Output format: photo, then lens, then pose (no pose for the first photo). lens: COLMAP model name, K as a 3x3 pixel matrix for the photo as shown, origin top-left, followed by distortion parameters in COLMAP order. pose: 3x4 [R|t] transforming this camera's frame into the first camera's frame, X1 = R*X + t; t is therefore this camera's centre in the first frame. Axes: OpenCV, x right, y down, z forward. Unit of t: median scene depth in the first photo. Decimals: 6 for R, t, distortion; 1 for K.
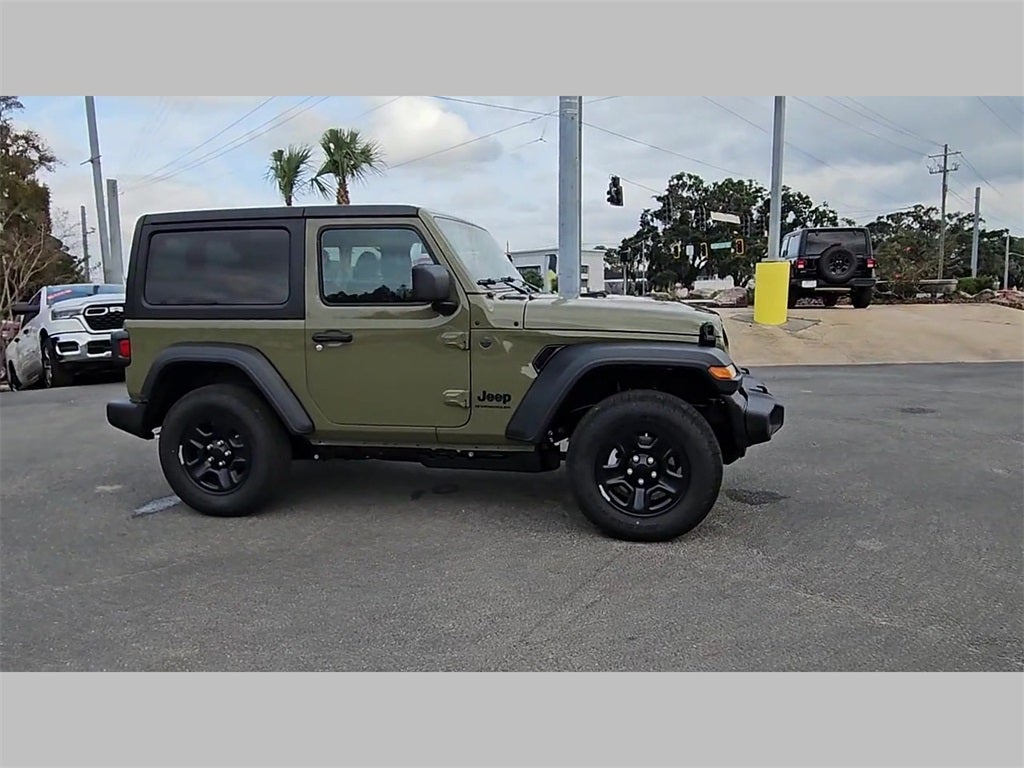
lens RADIAL K [[699.0, 0, 495.6], [0, 699.0, 379.5], [0, 0, 1]] dist [0.008664, 0.000220]
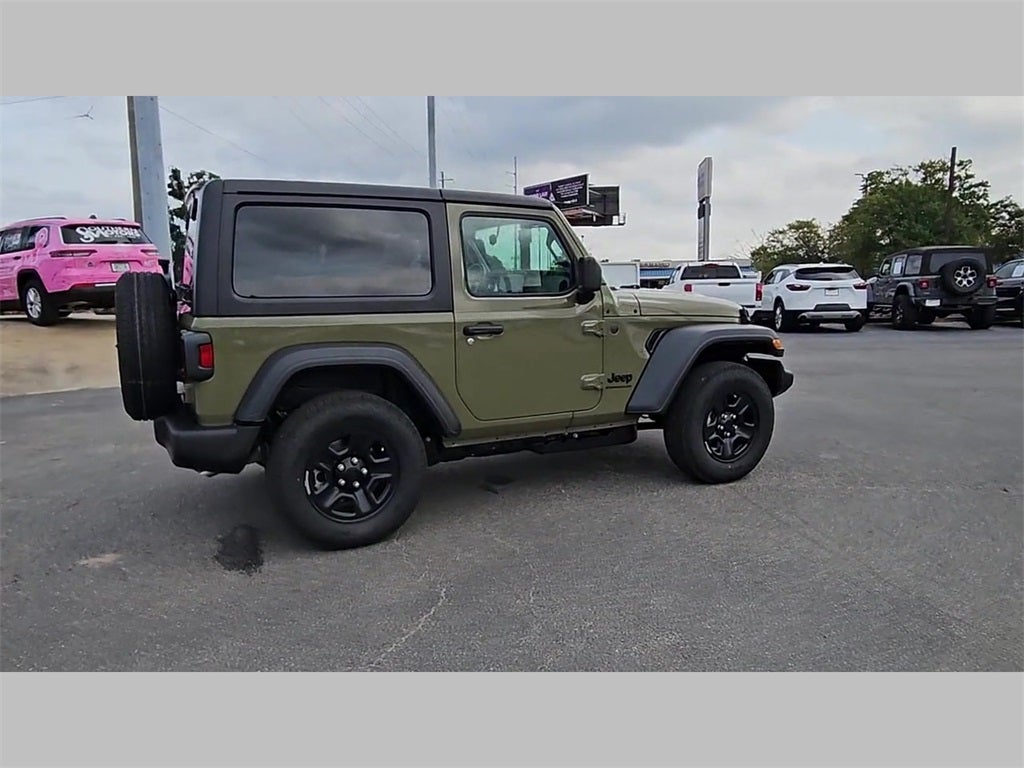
lens RADIAL K [[699.0, 0, 495.1], [0, 699.0, 384.4], [0, 0, 1]] dist [0.008664, 0.000220]
pose [[0.784500, -0.081384, 0.614765, -0.775257], [0.080718, 0.996318, 0.028891, -0.011838], [-0.614853, 0.026958, 0.788181, 0.230170]]
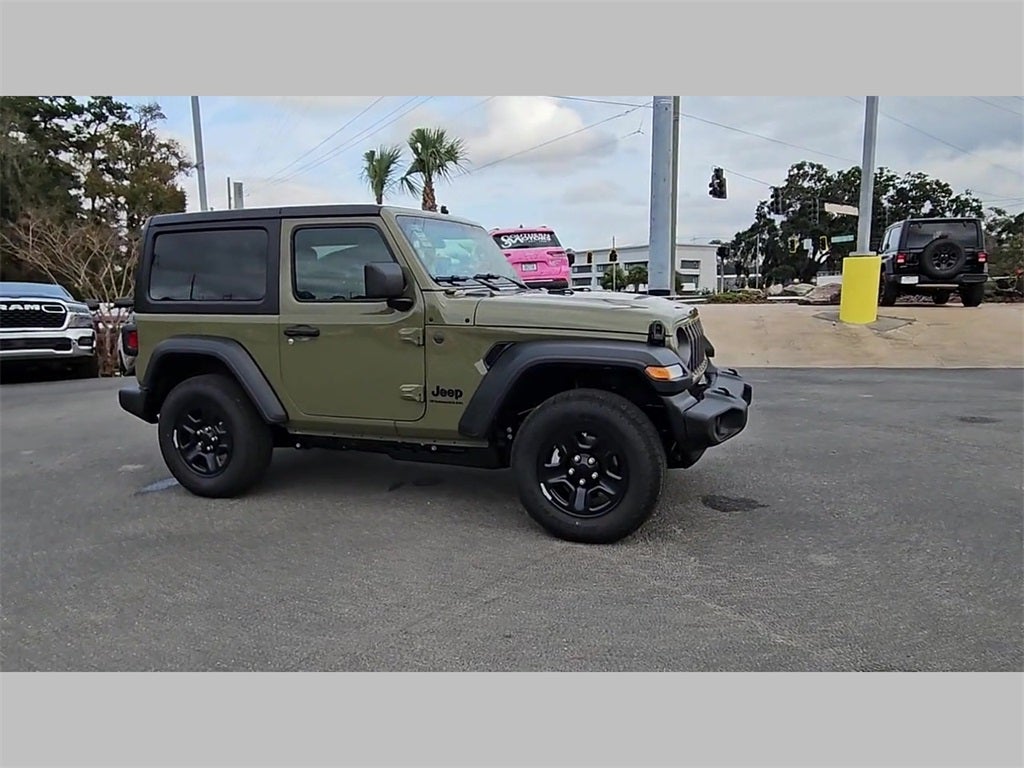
lens RADIAL K [[699.0, 0, 496.4], [0, 699.0, 379.5], [0, 0, 1]] dist [0.008664, 0.000220]
pose [[0.987942, 0.022104, -0.153241, 0.207076], [-0.021190, 0.999747, 0.007593, -0.002897], [0.153370, -0.004254, 0.988160, 0.006859]]
